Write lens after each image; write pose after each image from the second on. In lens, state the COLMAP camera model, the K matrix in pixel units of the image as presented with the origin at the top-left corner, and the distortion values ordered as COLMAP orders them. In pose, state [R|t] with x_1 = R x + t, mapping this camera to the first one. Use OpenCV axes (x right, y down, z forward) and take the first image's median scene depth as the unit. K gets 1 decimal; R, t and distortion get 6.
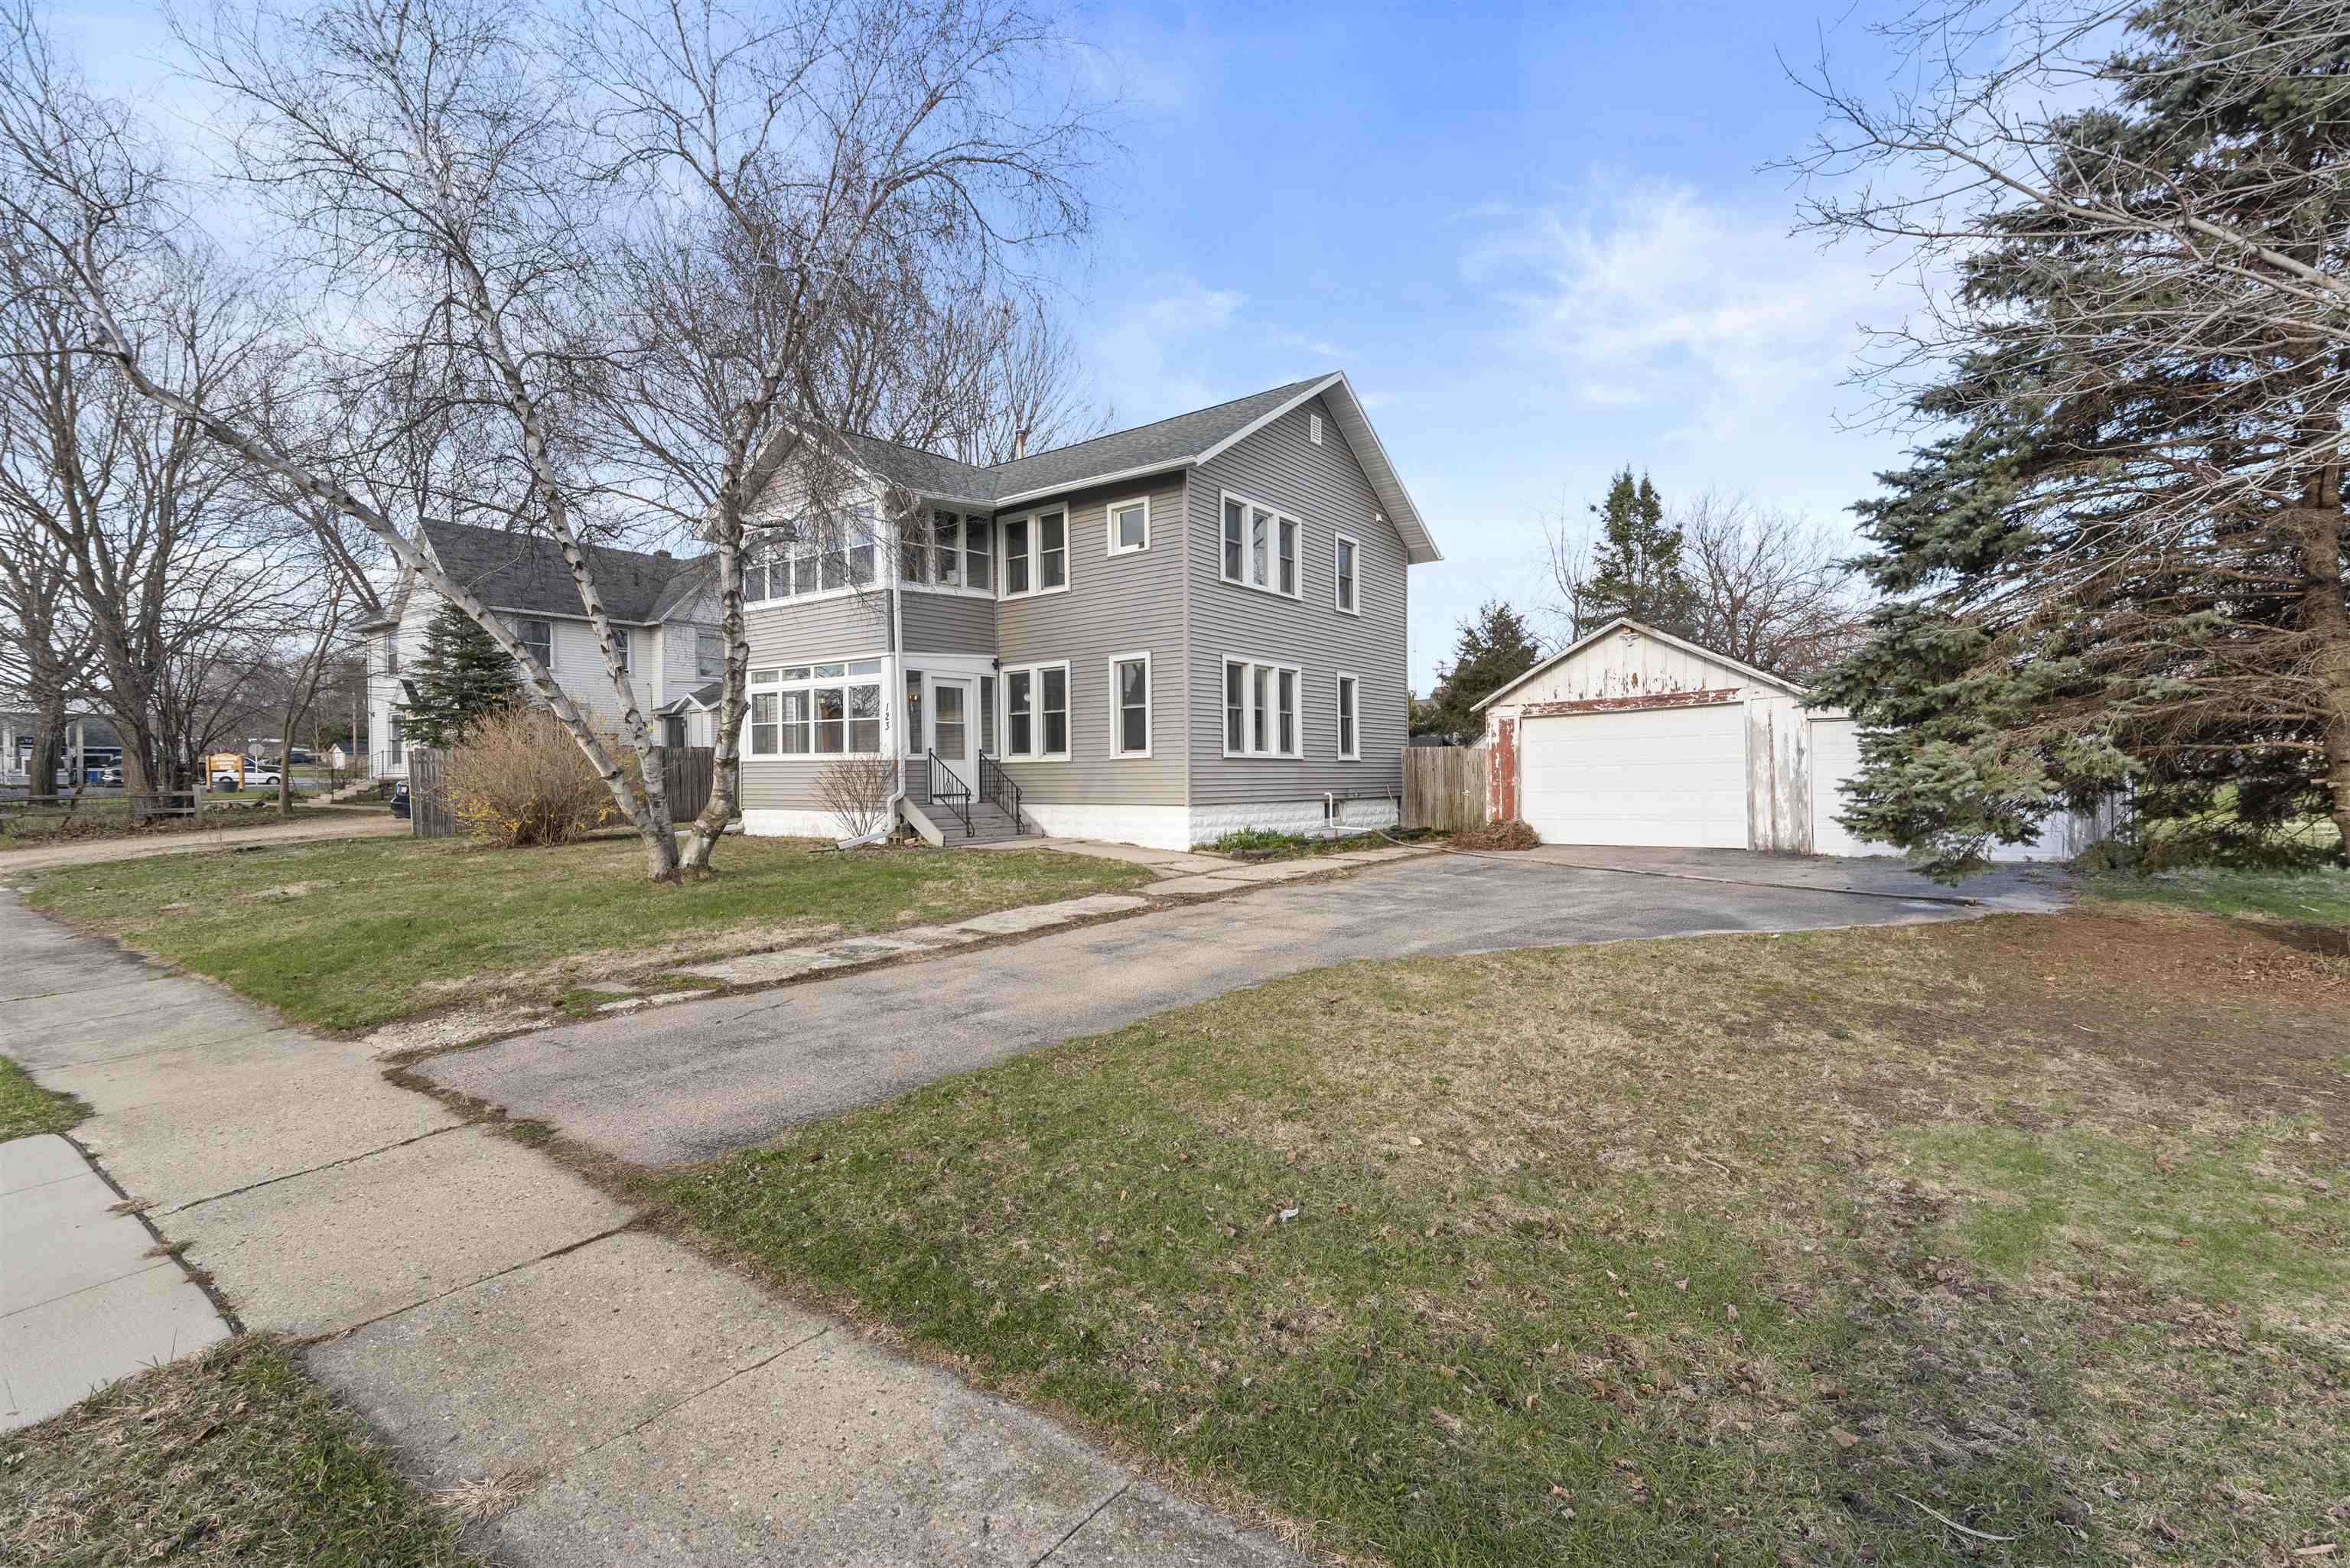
lens RADIAL K [[1062.3, 0, 1184.6], [0, 1062.3, 791.4], [0, 0, 1]] dist [0.024573, -0.000113]
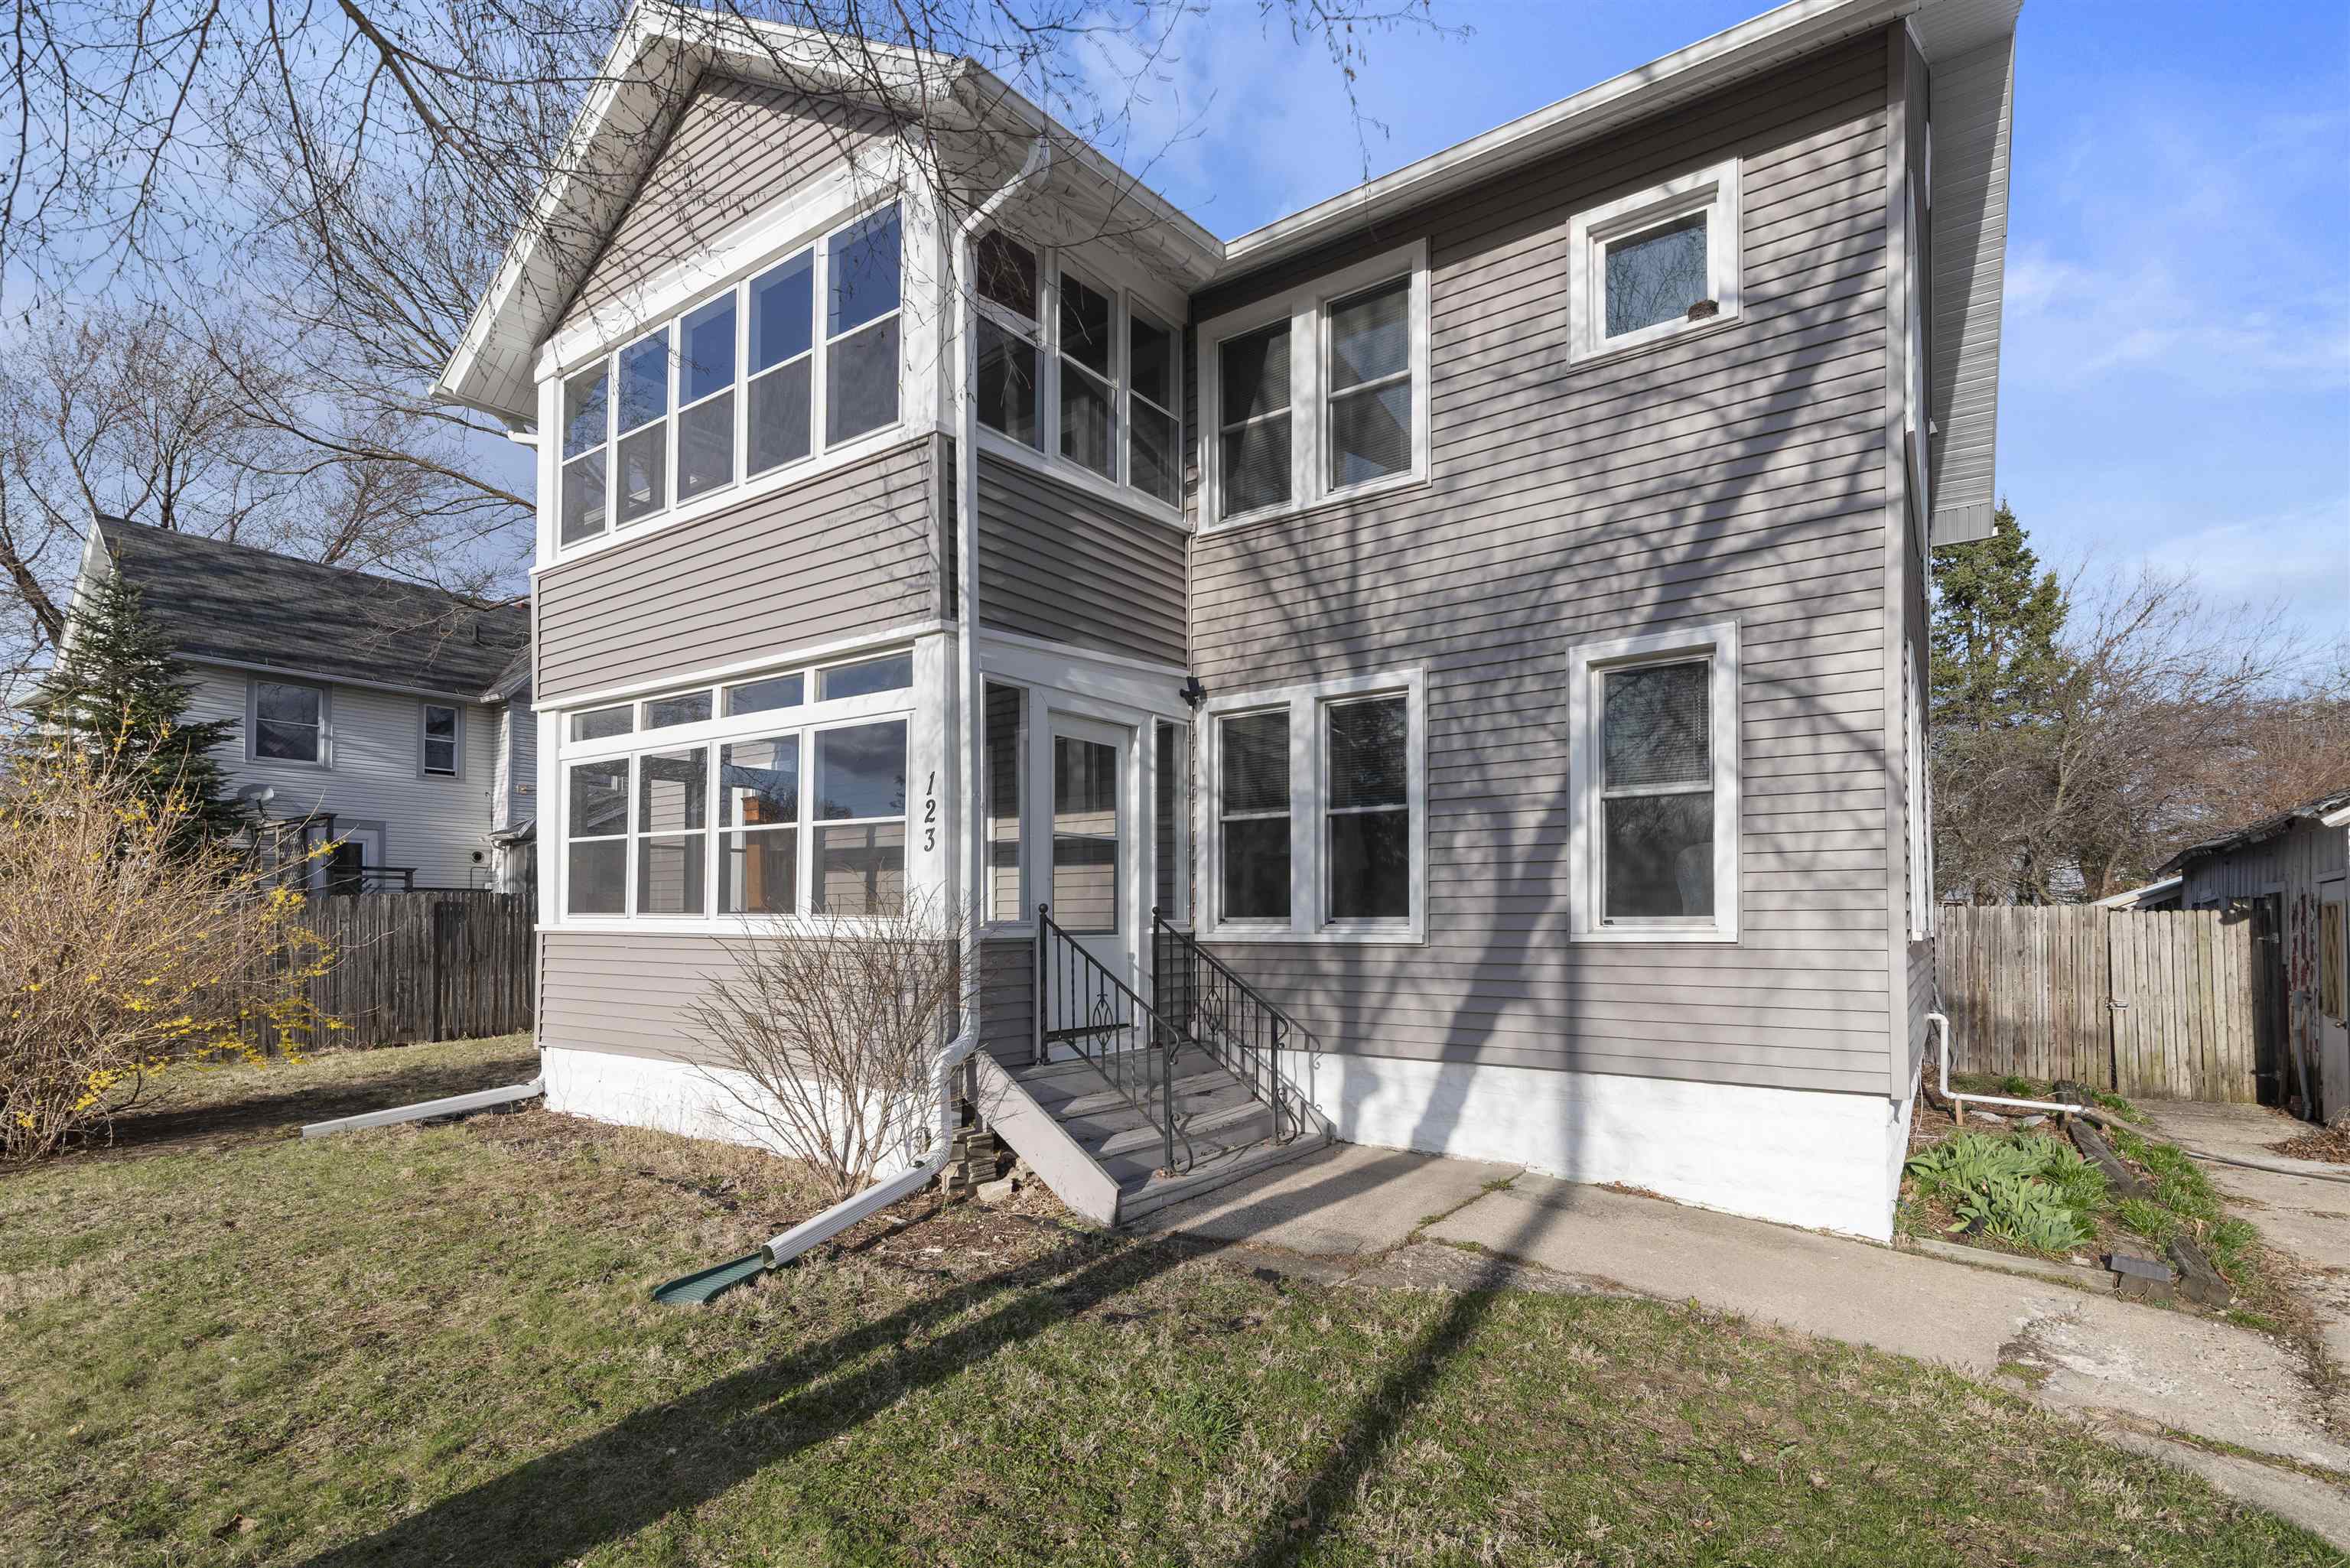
lens RADIAL K [[1112.8, 0, 1179.2], [0, 1112.8, 897.2], [0, 0, 1]] dist [0.018619, 0.000058]
pose [[0.999431, 0.009425, 0.032401, -0.204187], [-0.008257, 0.999317, -0.036011, -0.030404], [-0.032718, 0.035723, 0.998826, 0.622169]]
